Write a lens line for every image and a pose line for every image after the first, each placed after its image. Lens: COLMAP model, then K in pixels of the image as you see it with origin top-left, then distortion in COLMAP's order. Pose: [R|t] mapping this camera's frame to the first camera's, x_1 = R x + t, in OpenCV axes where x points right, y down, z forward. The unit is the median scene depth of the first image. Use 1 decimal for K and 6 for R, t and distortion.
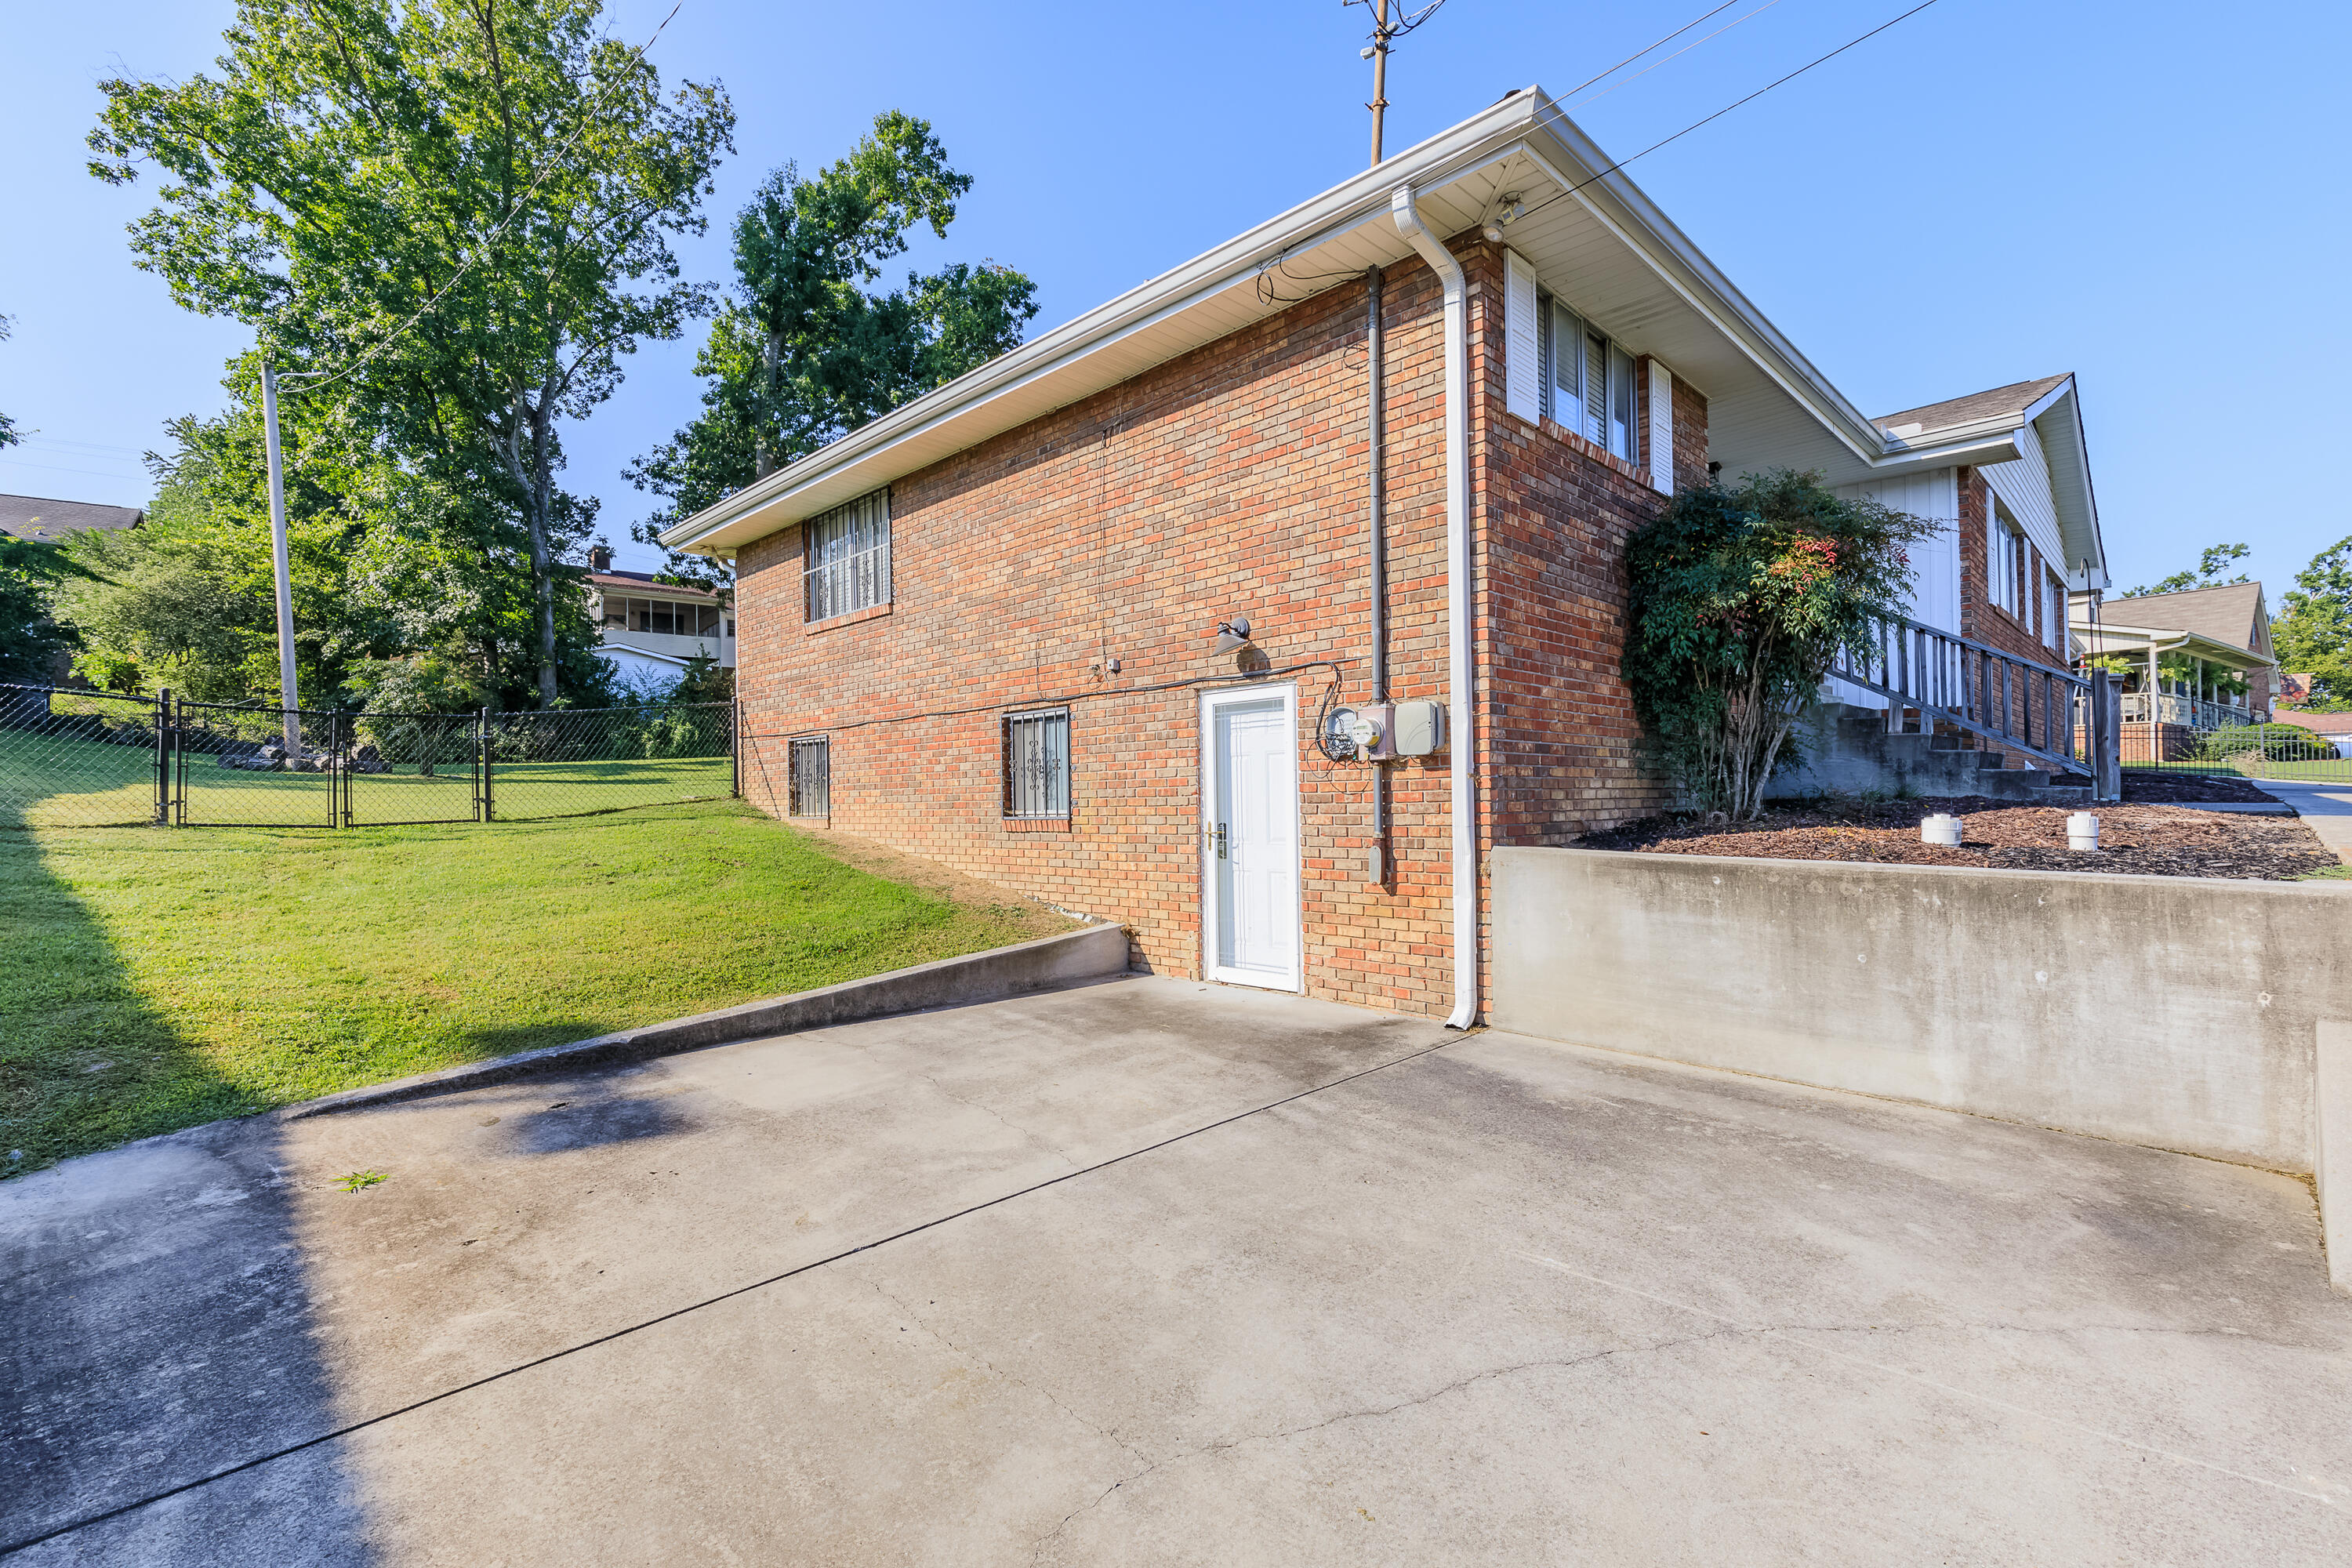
lens RADIAL K [[1060.3, 0, 1176.0], [0, 1060.3, 784.0], [0, 0, 1]] dist [0.008842, -0.000076]
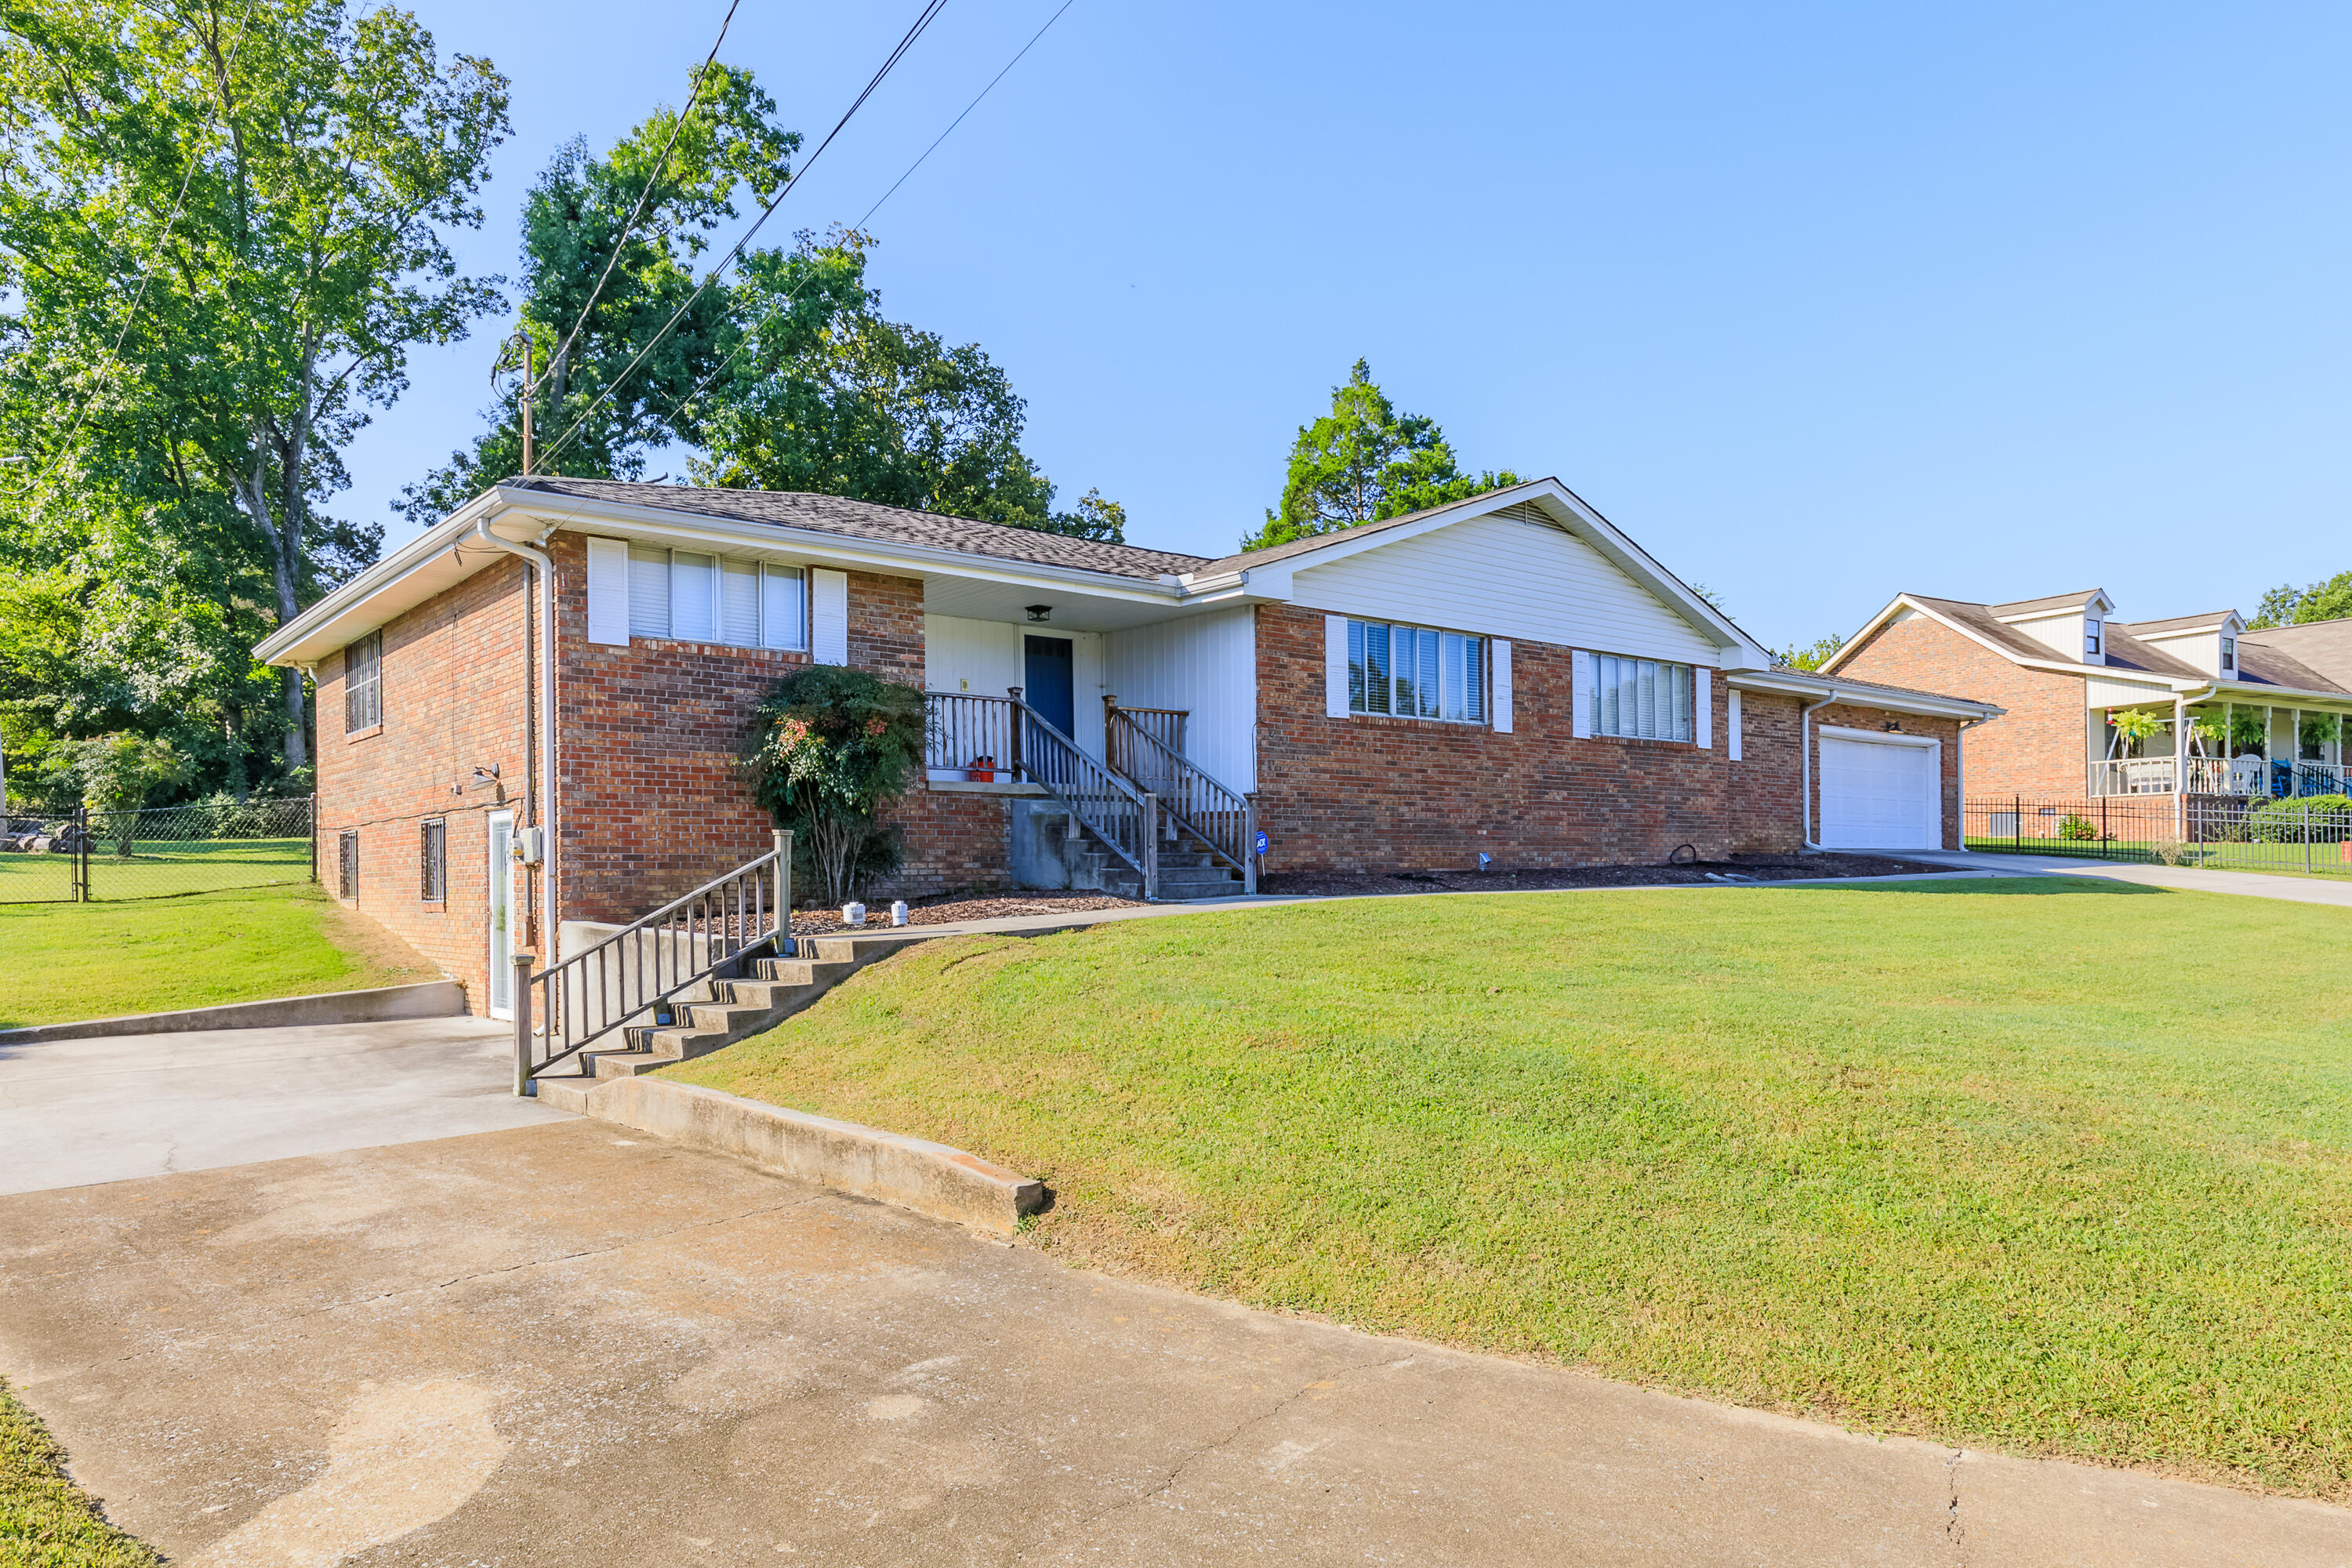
lens RADIAL K [[1538.9, 0, 1181.5], [0, 1538.9, 867.2], [0, 0, 1]] dist [0.005094, -0.001685]
pose [[0.995921, 0.004420, -0.090125, 0.291797], [-0.003666, 0.999957, 0.008530, -0.009222], [0.090159, -0.008165, 0.995894, -0.246371]]
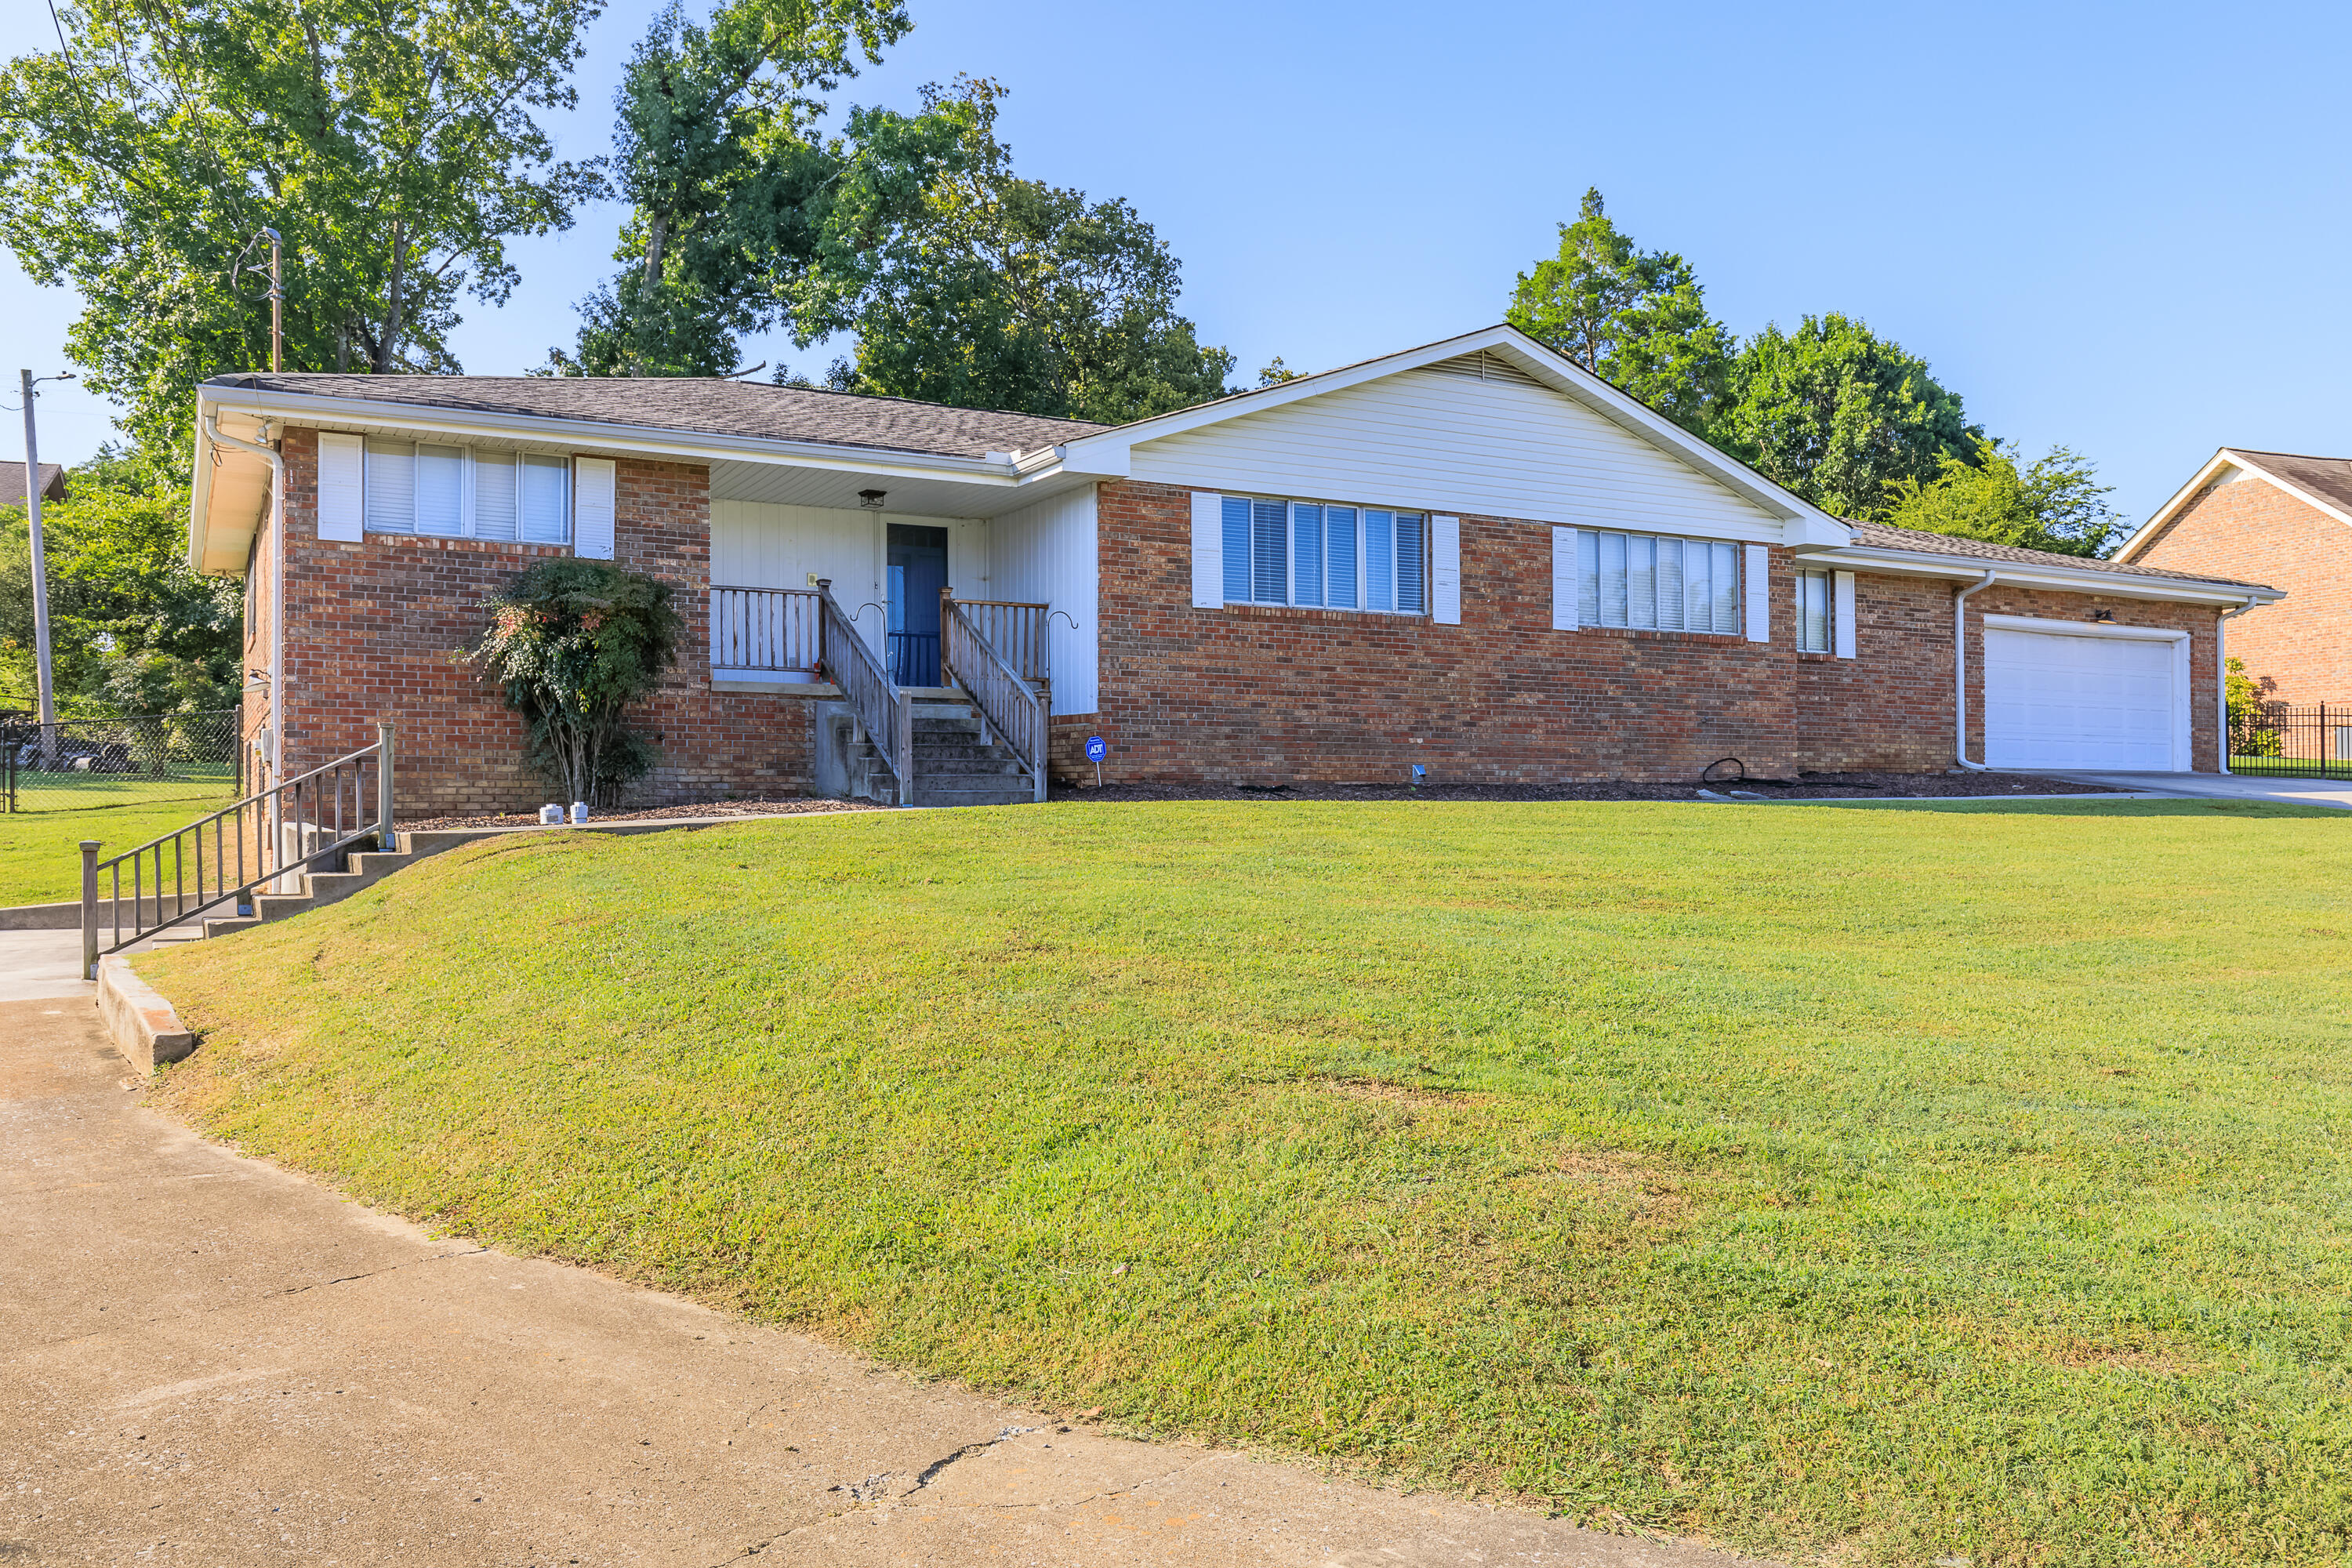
lens RADIAL K [[1837.7, 0, 1176.0], [0, 1837.7, 784.0], [0, 0, 1]] dist [-0.002116, 0.003160]
pose [[0.959343, 0.005341, -0.282192, 0.473873], [-0.006954, 0.999965, -0.004715, 0.001151], [0.282157, 0.006486, 0.959346, -0.249427]]
